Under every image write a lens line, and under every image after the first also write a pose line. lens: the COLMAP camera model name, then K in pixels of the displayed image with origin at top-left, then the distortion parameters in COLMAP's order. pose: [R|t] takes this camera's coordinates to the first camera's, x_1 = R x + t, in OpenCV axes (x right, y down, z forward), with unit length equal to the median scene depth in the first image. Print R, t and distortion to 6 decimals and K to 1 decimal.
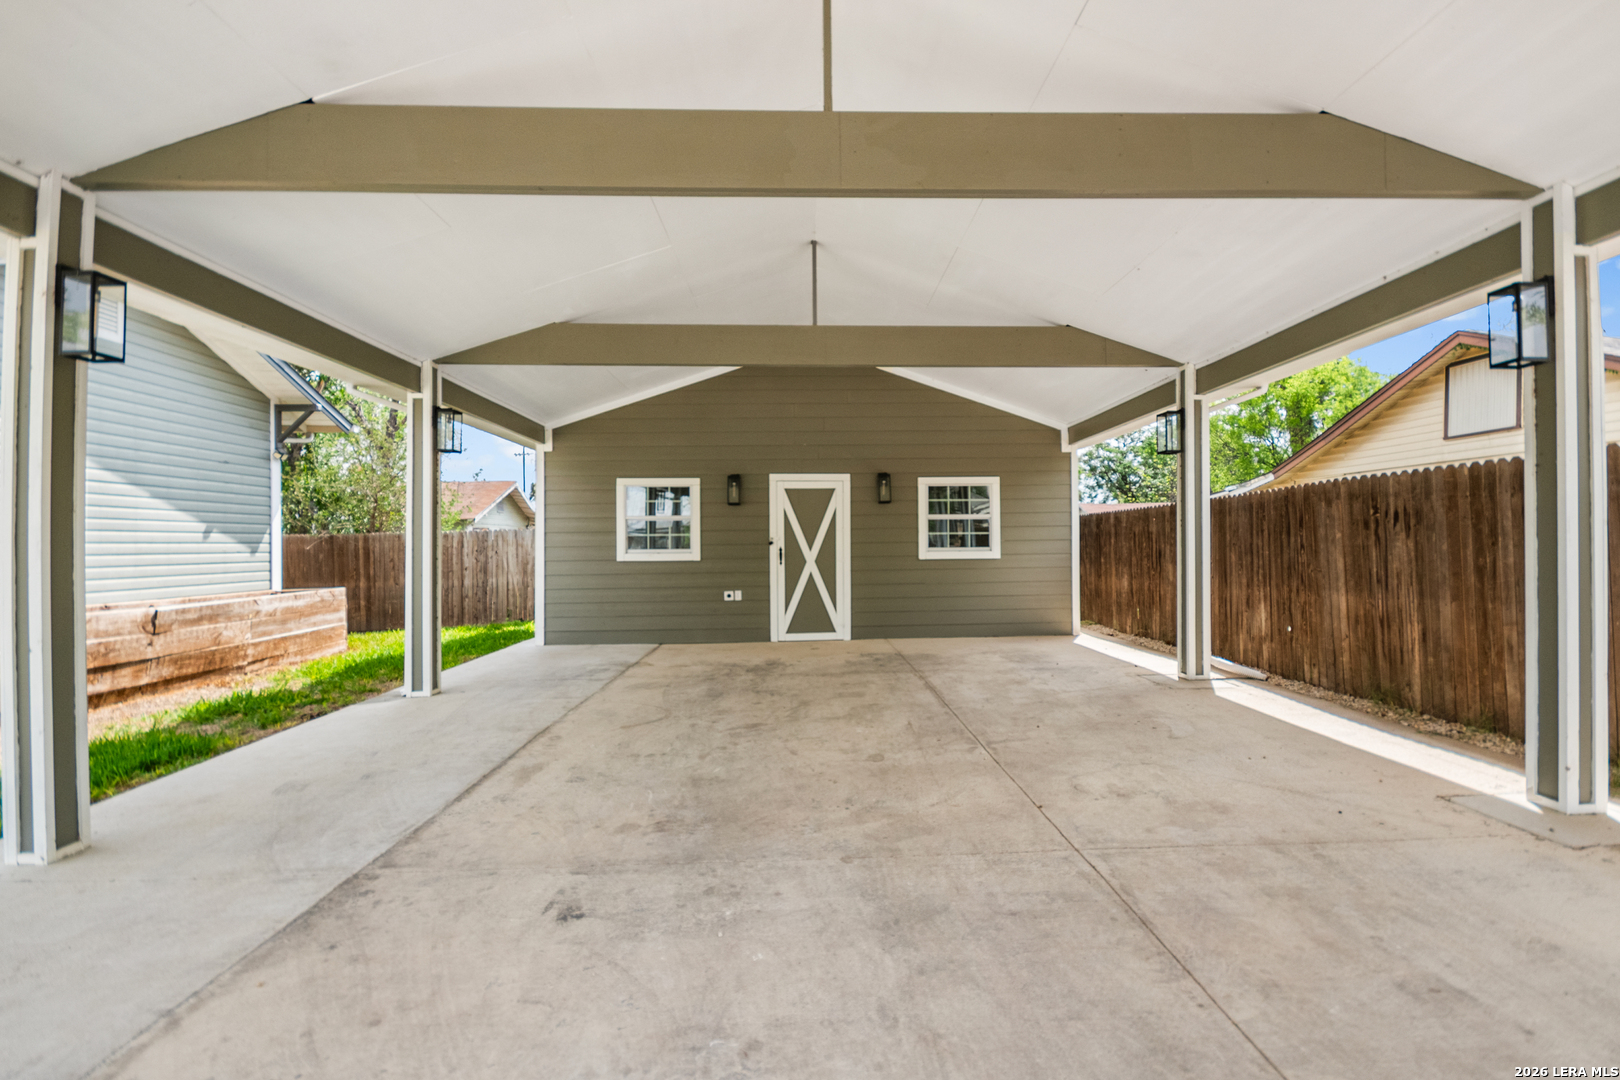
lens RADIAL K [[715.8, 0, 823.0], [0, 715.8, 541.4], [0, 0, 1]] dist [0.006798, -0.005061]
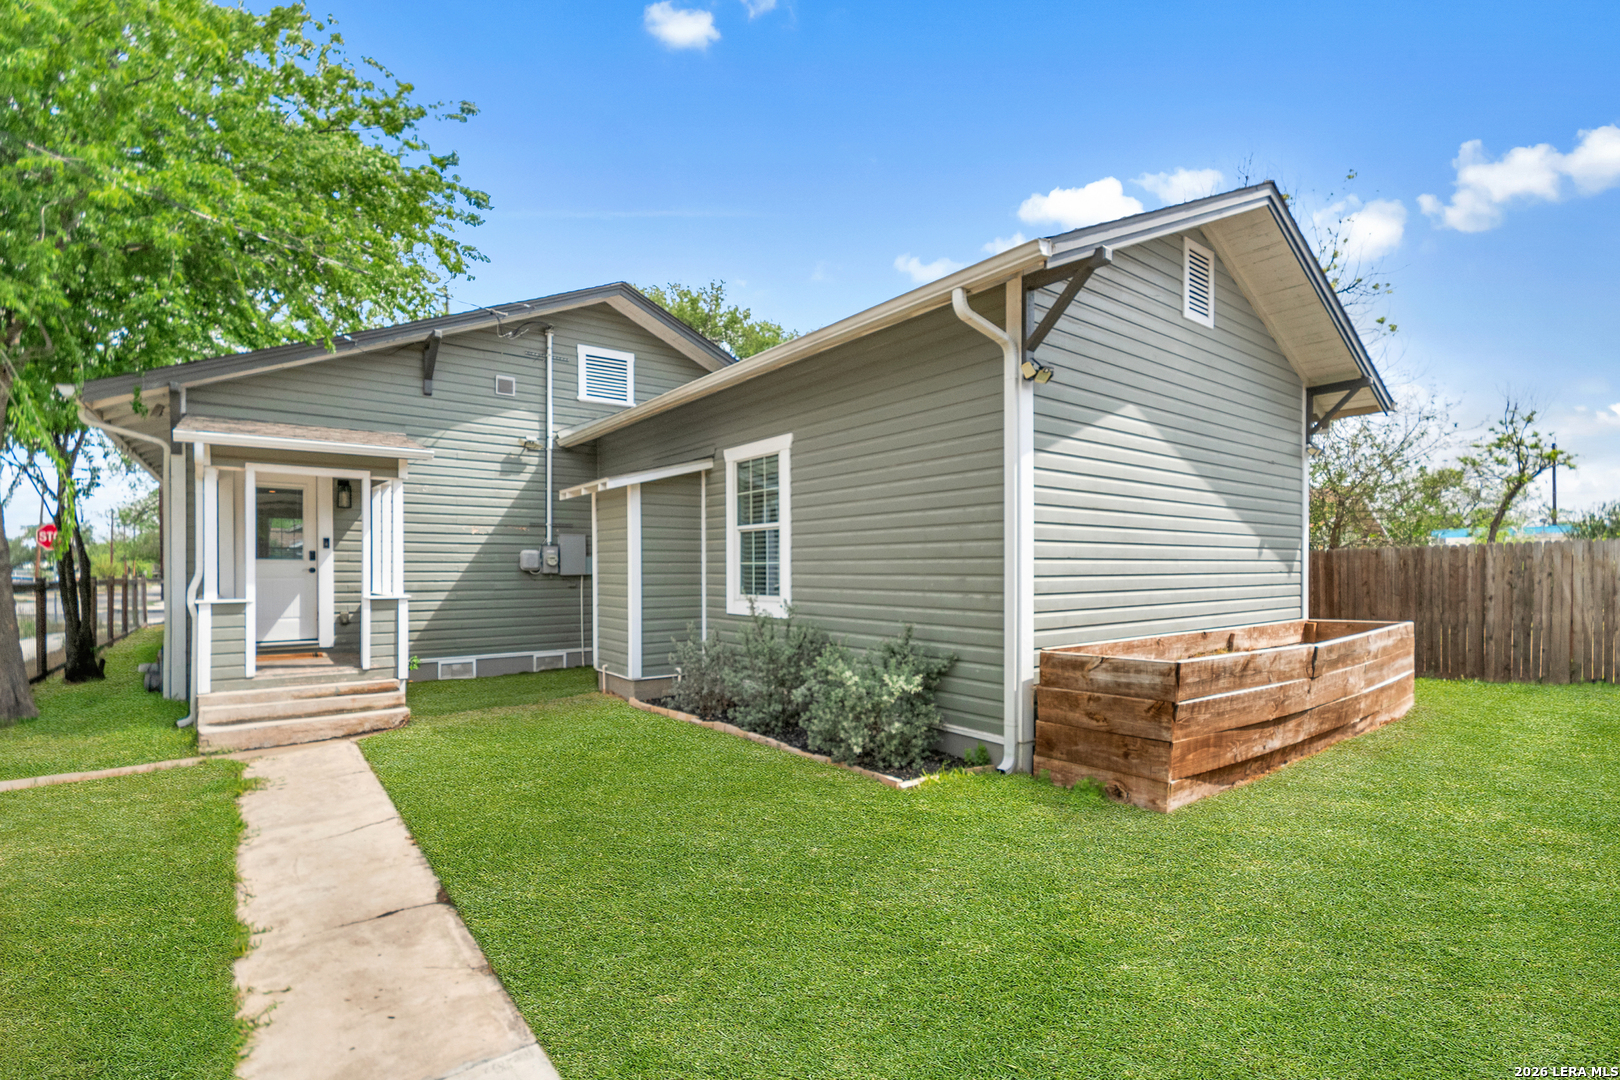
lens RADIAL K [[715.8, 0, 841.6], [0, 715.8, 574.9], [0, 0, 1]] dist [0.006798, -0.005061]
pose [[0.604439, 0.011199, -0.796573, -0.452079], [0.002746, 0.999866, 0.016140, 0.004003], [0.796647, -0.011943, 0.604327, 0.102295]]
